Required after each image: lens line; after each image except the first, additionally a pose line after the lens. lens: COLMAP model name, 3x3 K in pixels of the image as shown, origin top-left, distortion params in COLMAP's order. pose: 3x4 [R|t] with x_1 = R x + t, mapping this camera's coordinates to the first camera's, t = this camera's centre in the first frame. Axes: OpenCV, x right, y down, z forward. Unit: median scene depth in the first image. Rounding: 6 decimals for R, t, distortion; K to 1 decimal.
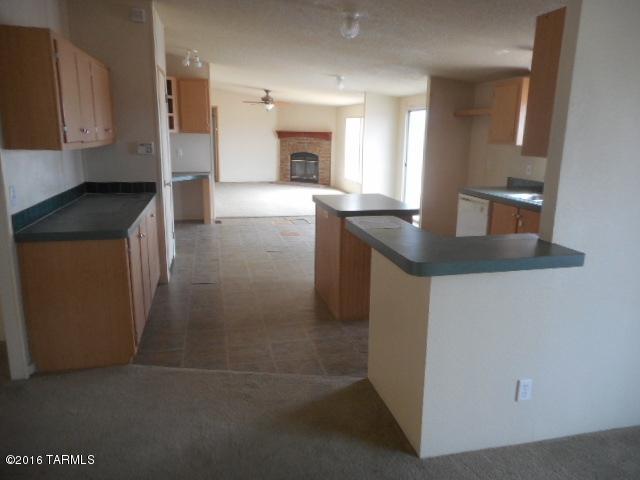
lens RADIAL K [[480.1, 0, 320.0], [0, 480.1, 240.0], [0, 0, 1]] dist [0.006594, 0.001874]
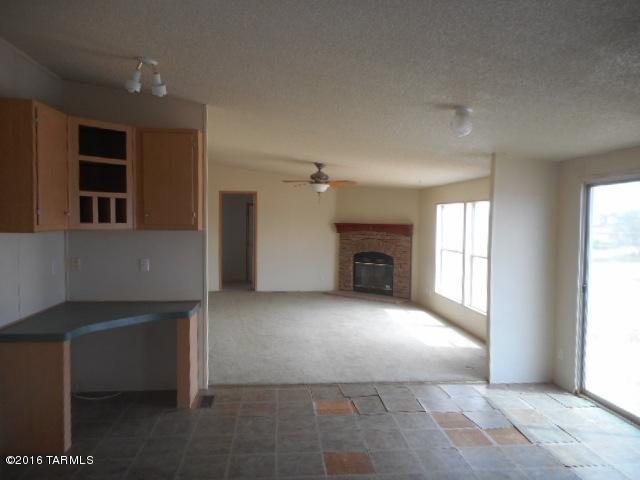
lens RADIAL K [[480.1, 0, 320.0], [0, 480.1, 240.0], [0, 0, 1]] dist [0.006594, 0.001874]
pose [[0.991268, 0.002077, -0.131845, -0.017453], [-0.026262, 0.982954, -0.181964, -0.071466], [0.129219, 0.183838, 0.974426, 0.304308]]
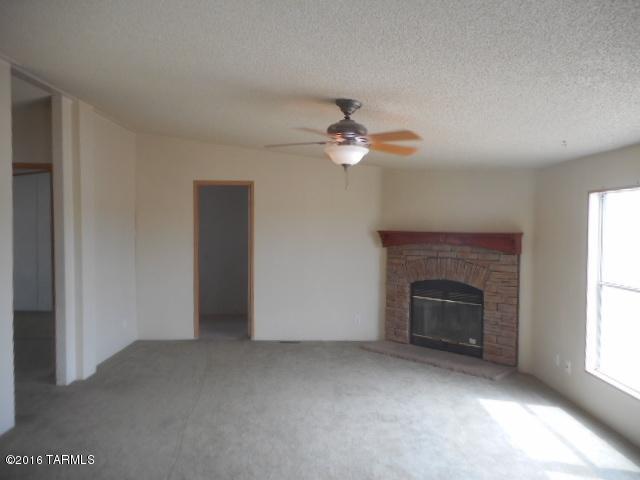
lens RADIAL K [[480.1, 0, 320.0], [0, 480.1, 240.0], [0, 0, 1]] dist [0.006594, 0.001874]
pose [[0.976669, -0.004729, -0.214698, -0.050838], [-0.037313, 0.980814, -0.191340, -0.138640], [0.211484, 0.194887, 0.957754, 0.594874]]
